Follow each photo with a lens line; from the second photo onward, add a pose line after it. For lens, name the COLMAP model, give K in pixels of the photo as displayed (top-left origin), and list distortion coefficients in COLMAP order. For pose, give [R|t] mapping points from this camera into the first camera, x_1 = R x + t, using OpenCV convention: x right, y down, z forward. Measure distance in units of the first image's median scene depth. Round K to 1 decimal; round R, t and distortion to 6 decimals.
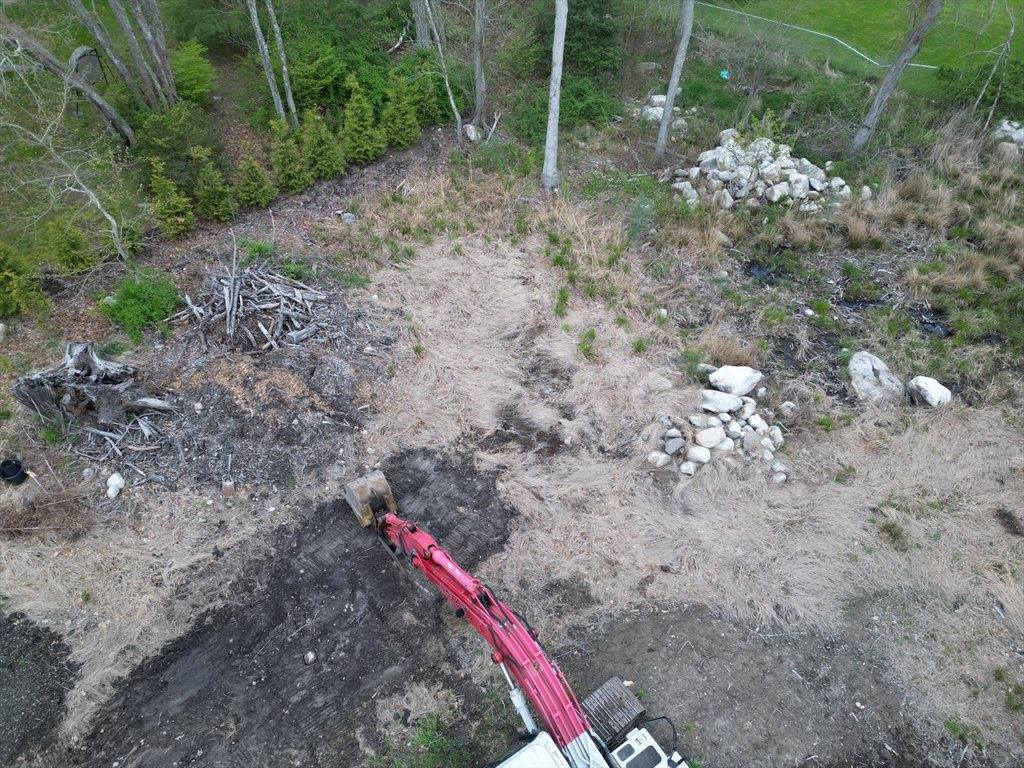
lens RADIAL K [[711.9, 0, 509.8], [0, 711.9, 380.8], [0, 0, 1]] dist [0.076027, -0.069166]
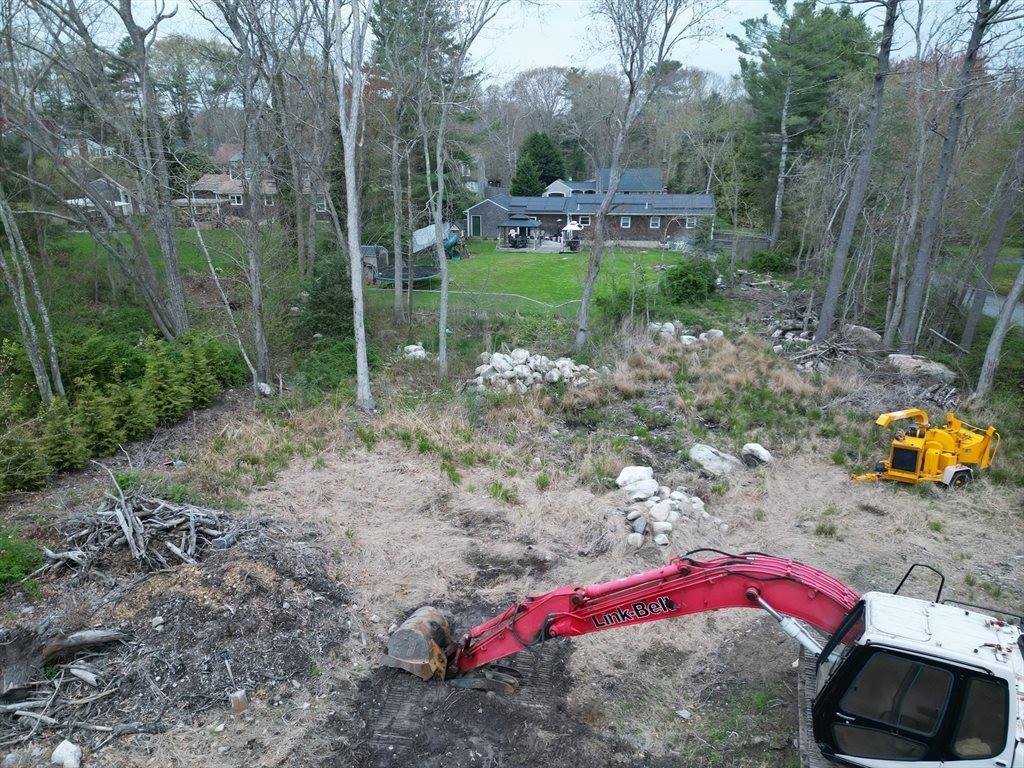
lens RADIAL K [[711.9, 0, 509.6], [0, 711.9, 381.9], [0, 0, 1]] dist [0.076027, -0.069166]
pose [[0.853455, -0.165764, 0.494102, -0.369432], [0.372149, 0.857556, -0.355110, 0.186606], [-0.364856, 0.486950, 0.793574, 0.112928]]
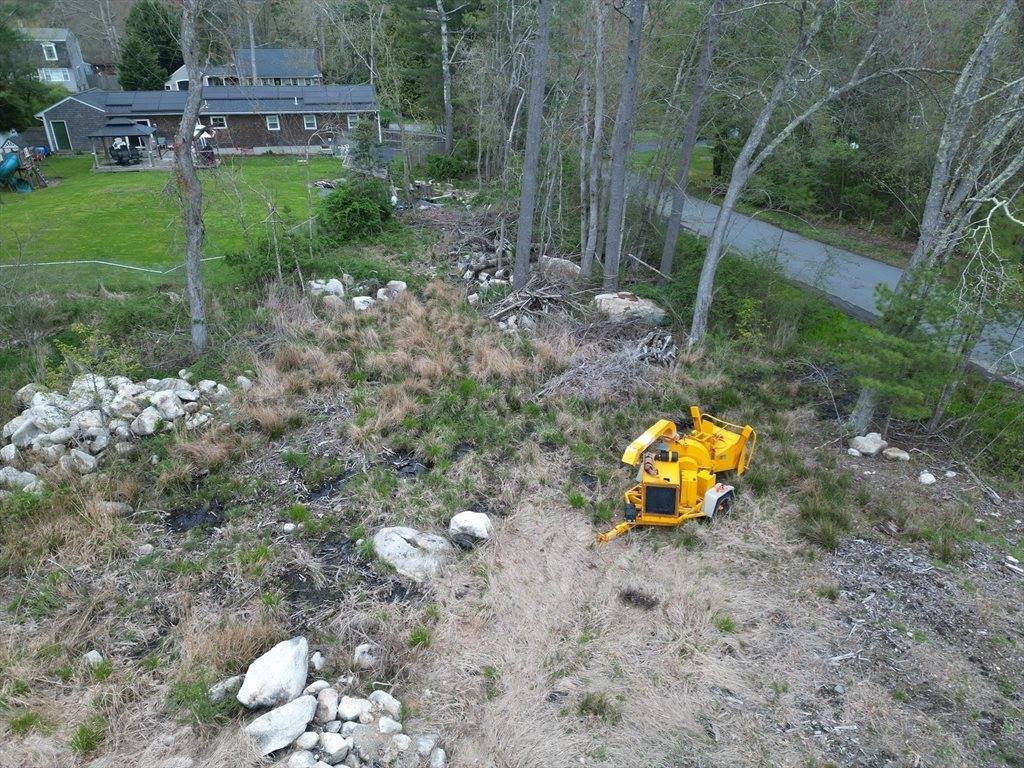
lens RADIAL K [[711.9, 0, 510.4], [0, 711.9, 383.3], [0, 0, 1]] dist [0.076027, -0.069166]
pose [[0.559650, -0.373589, 0.739745, 0.059098], [0.588206, 0.807863, -0.037014, -0.060334], [-0.583785, 0.455837, 0.671868, 0.344337]]
